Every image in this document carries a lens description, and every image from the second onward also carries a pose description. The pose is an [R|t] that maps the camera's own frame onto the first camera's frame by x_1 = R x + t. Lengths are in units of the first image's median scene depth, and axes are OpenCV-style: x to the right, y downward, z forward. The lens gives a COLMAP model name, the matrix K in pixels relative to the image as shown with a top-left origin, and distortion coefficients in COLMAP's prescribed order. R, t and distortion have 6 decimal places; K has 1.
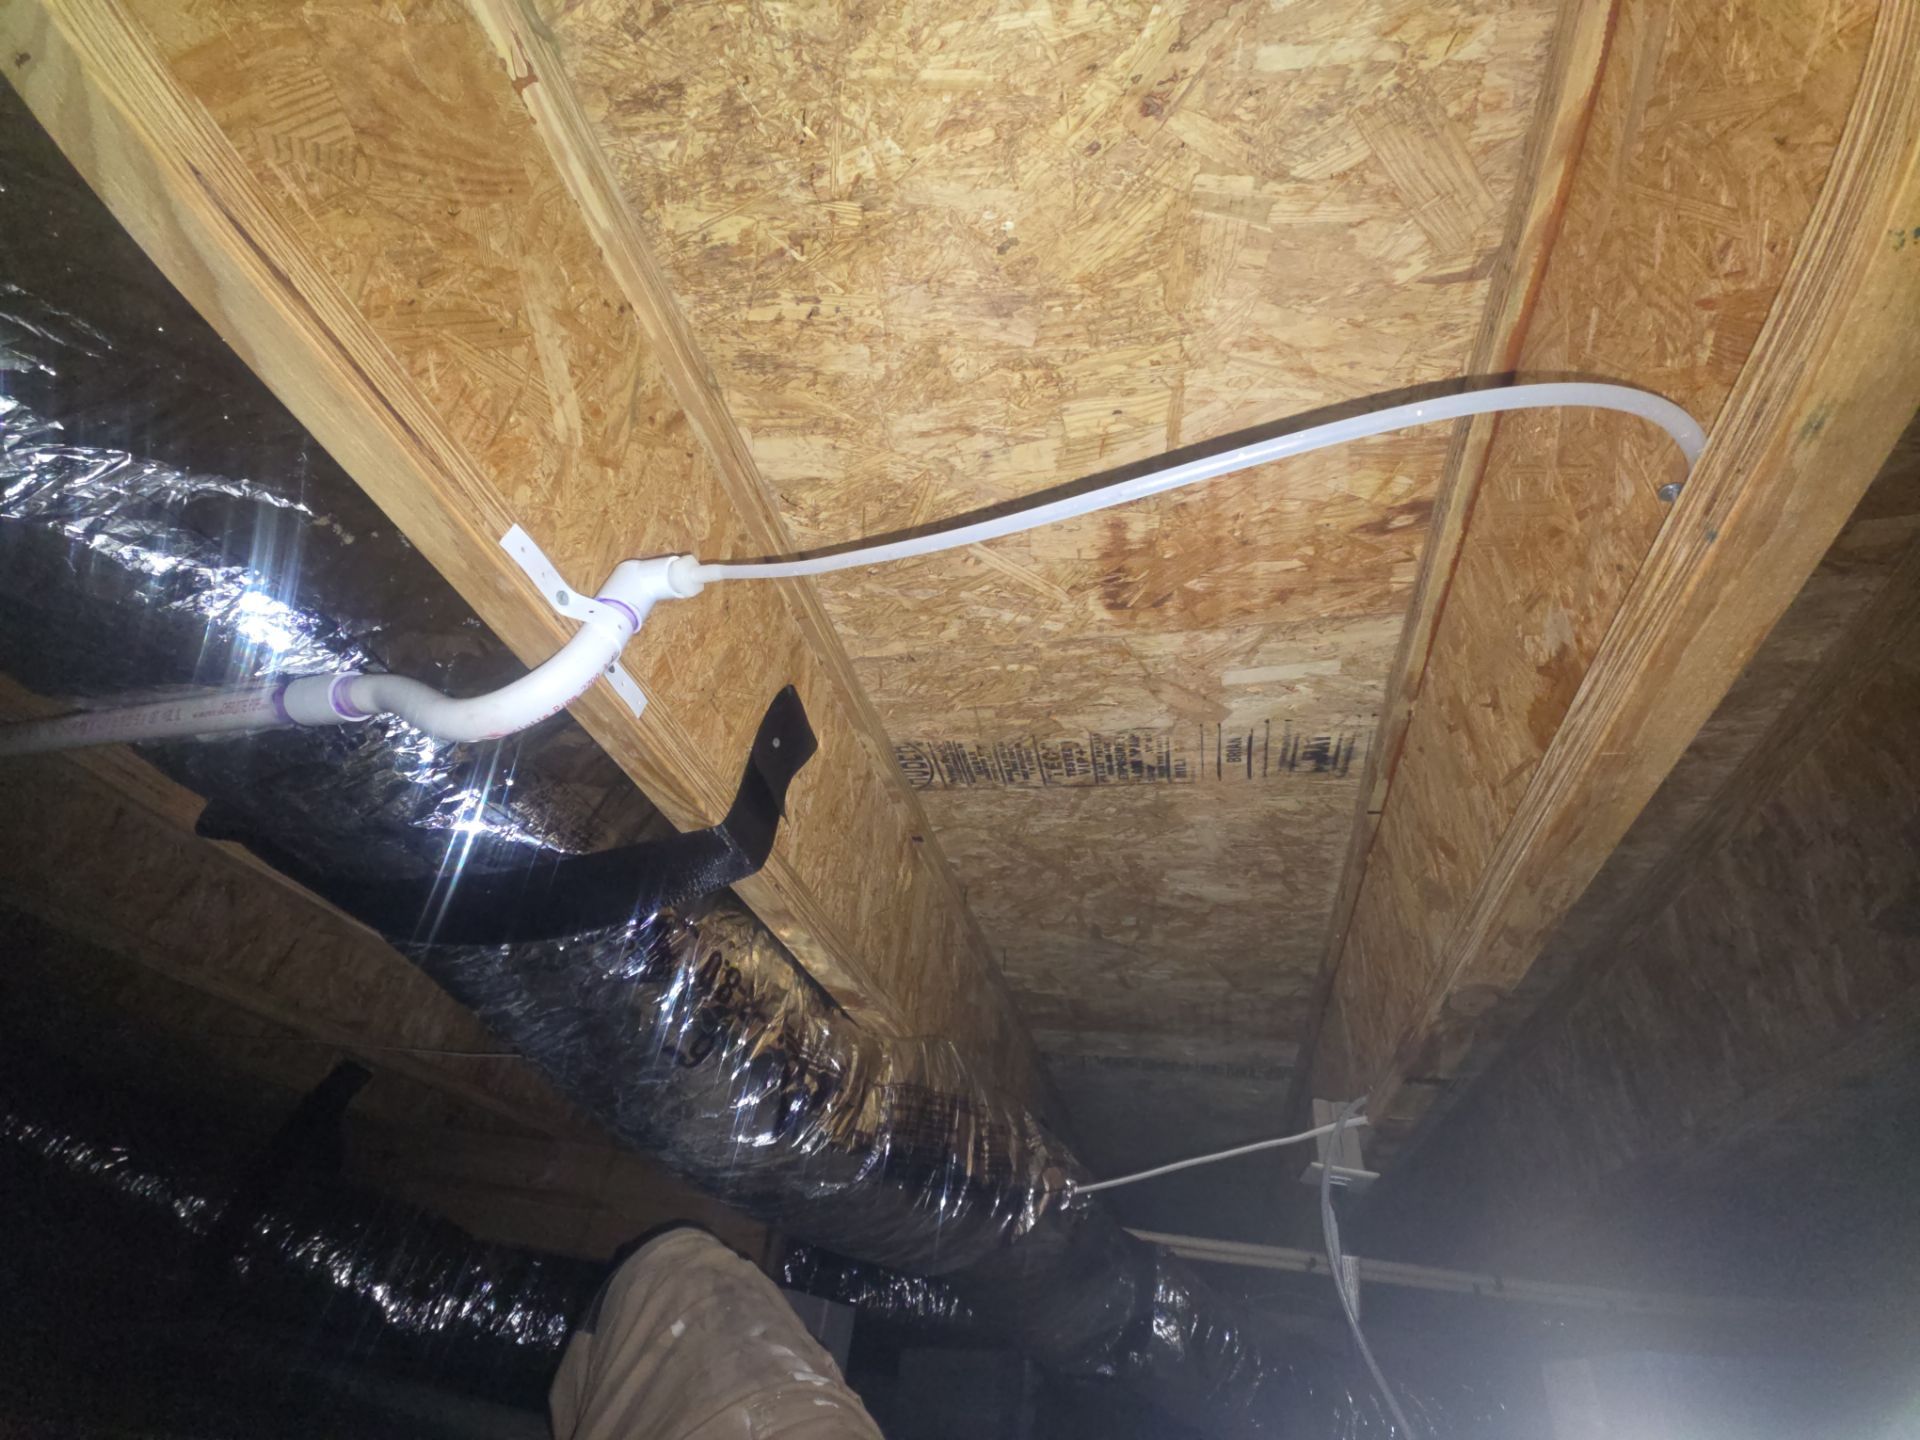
lens RADIAL K [[772.5, 0, 968.2], [0, 772.5, 720.6], [0, 0, 1]] dist [0.002190, 0.000269]
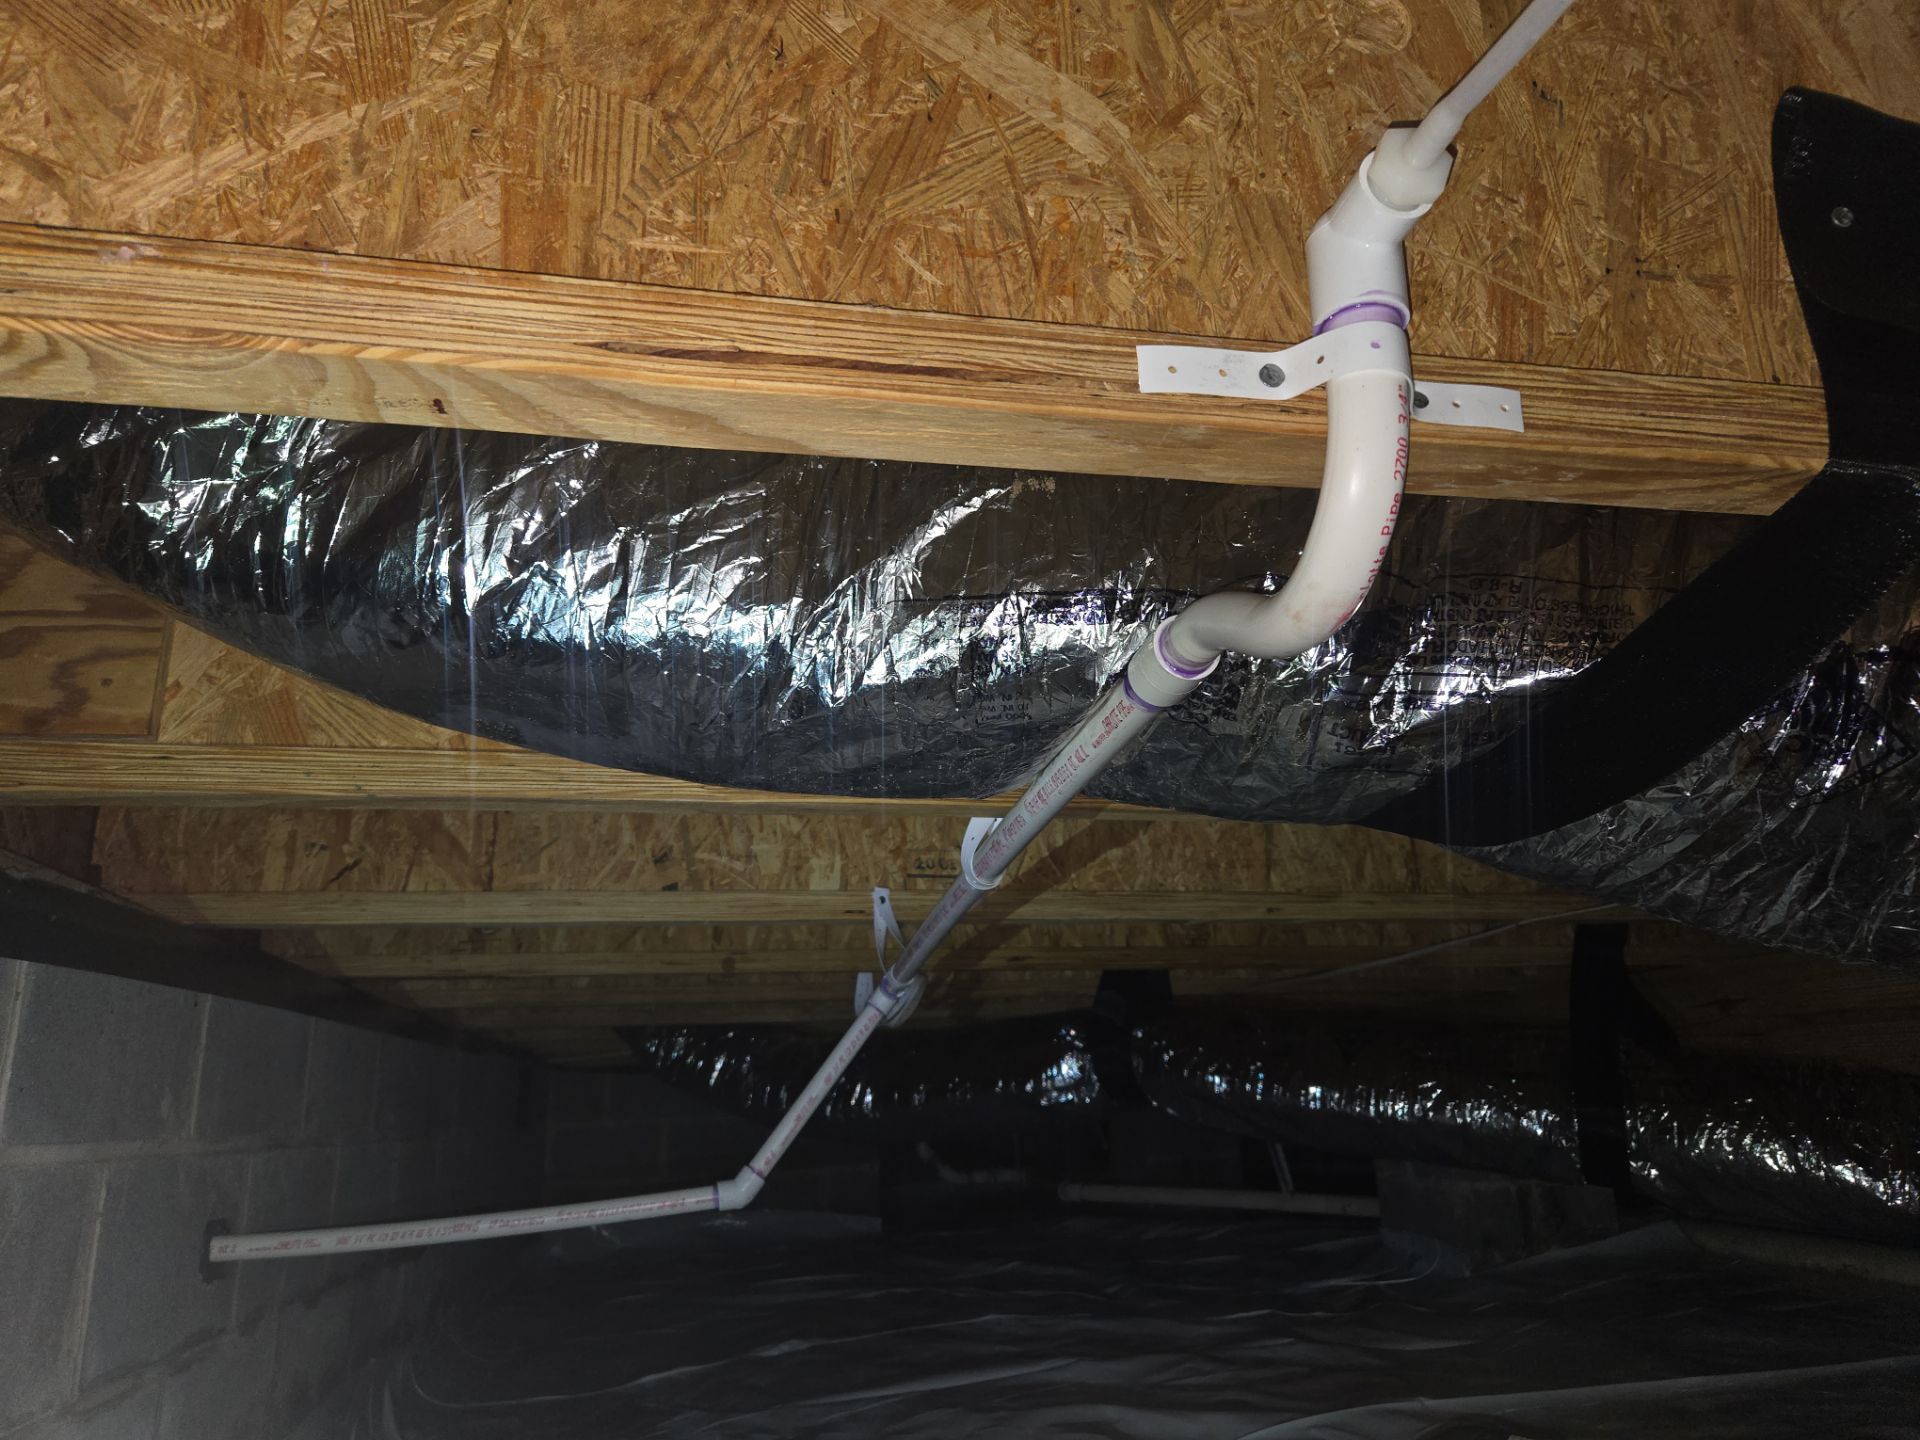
lens RADIAL K [[1264.9, 0, 970.2], [0, 1264.9, 740.5], [0, 0, 1]] dist [0.066474, -0.050827]
pose [[0.408495, -0.384171, -0.827976, 0.066927], [0.646107, 0.762444, -0.034998, -0.060392], [0.644731, -0.520665, 0.559670, 0.170193]]
